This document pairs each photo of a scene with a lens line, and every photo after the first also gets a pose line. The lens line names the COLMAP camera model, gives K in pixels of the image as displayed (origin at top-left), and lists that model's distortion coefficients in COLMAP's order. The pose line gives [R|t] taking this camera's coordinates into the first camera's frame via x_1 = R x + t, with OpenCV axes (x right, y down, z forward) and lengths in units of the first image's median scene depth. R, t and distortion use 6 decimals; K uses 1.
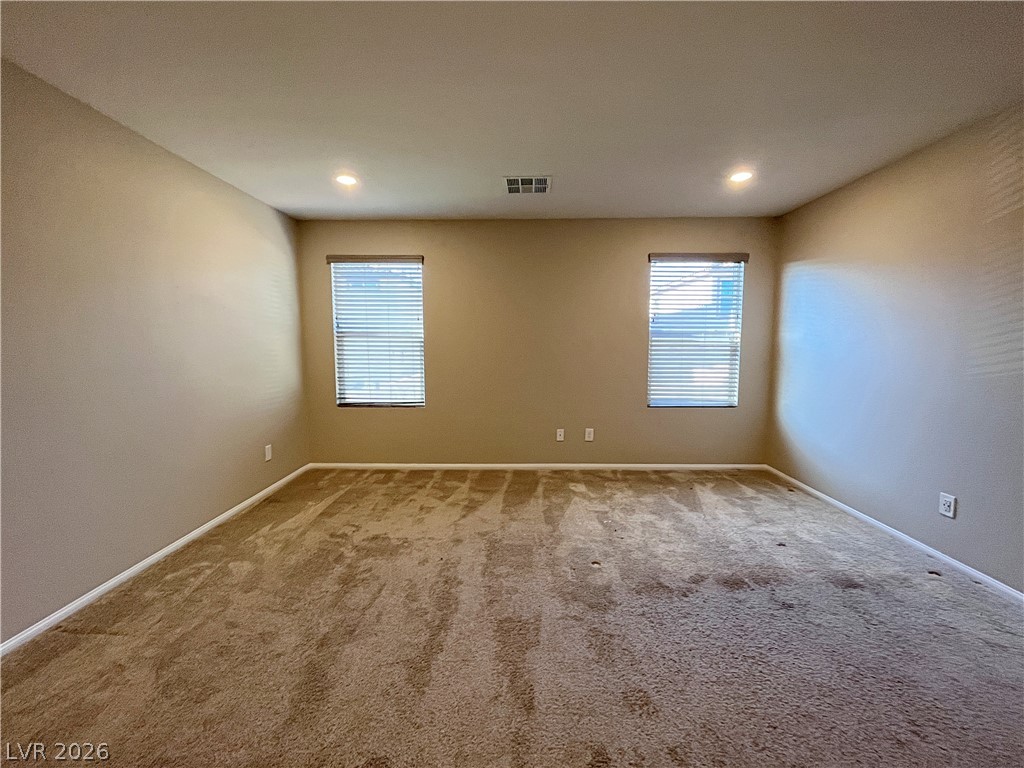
lens RADIAL K [[413.0, 0, 506.0], [0, 413.0, 379.9], [0, 0, 1]] dist [-0.003453, -0.000154]
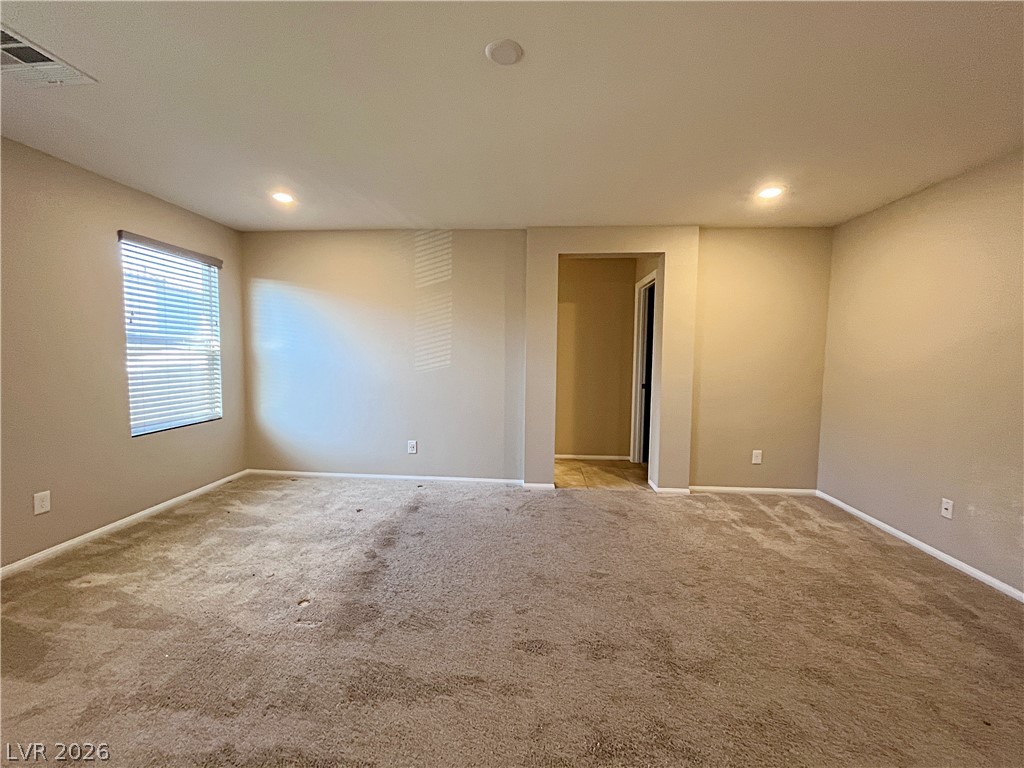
lens RADIAL K [[413.0, 0, 505.7], [0, 413.0, 386.3], [0, 0, 1]] dist [-0.003453, -0.000154]
pose [[0.055918, -0.080576, 0.995179, -0.402450], [0.079040, 0.993967, 0.076037, -0.033256], [-0.995302, 0.074407, 0.061949, 0.318521]]
